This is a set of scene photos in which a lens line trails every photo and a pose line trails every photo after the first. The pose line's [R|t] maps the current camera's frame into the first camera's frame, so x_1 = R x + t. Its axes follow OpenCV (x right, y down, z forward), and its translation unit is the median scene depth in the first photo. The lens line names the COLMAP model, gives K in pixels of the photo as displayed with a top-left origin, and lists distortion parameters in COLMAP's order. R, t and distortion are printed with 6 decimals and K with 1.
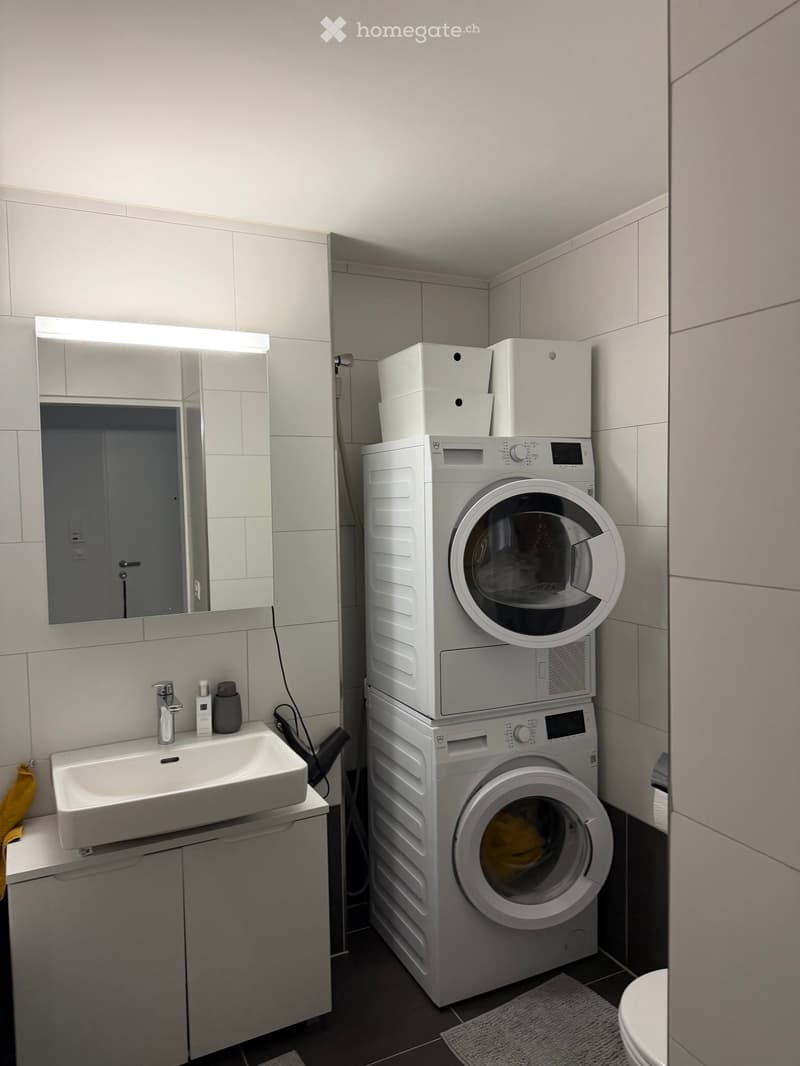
lens RADIAL K [[770.6, 0, 397.1], [0, 770.6, 544.8], [0, 0, 1]] dist [0.184531, -0.293701]
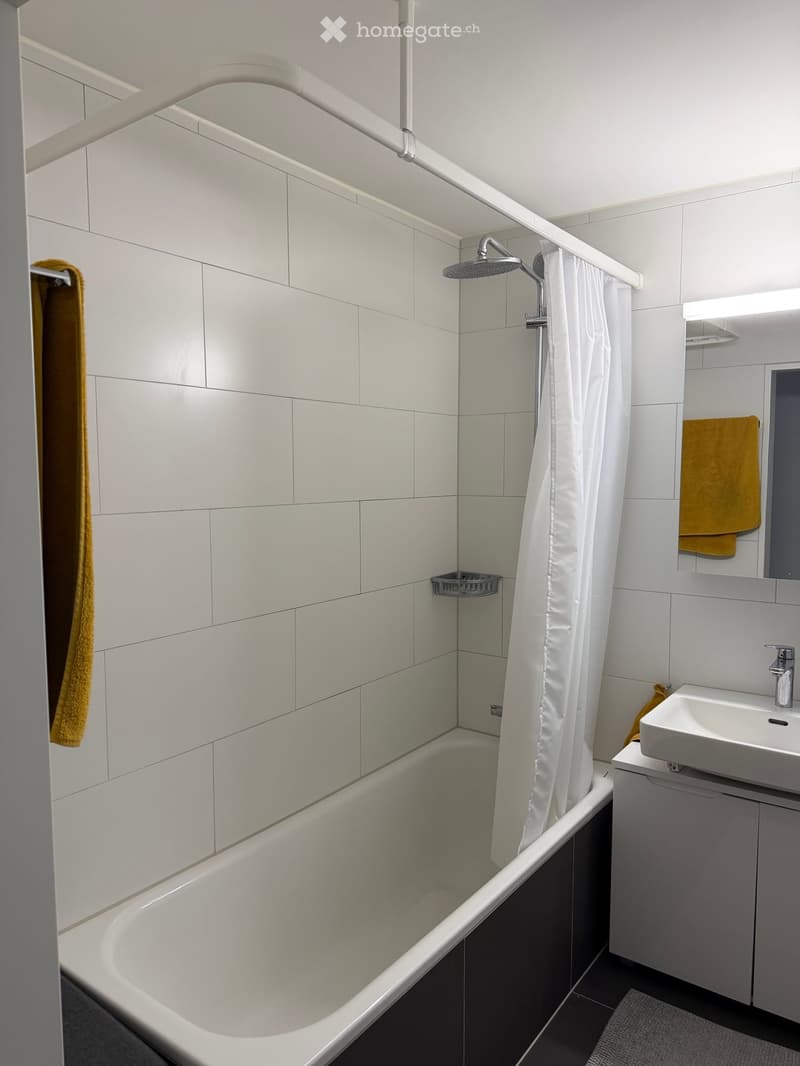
lens RADIAL K [[770.6, 0, 397.1], [0, 770.6, 544.8], [0, 0, 1]] dist [0.184531, -0.293701]
pose [[0.466382, 0.100618, -0.878842, 0.364125], [-0.061798, 0.994789, 0.081098, -0.005646], [0.882422, 0.016488, 0.470169, 0.087275]]
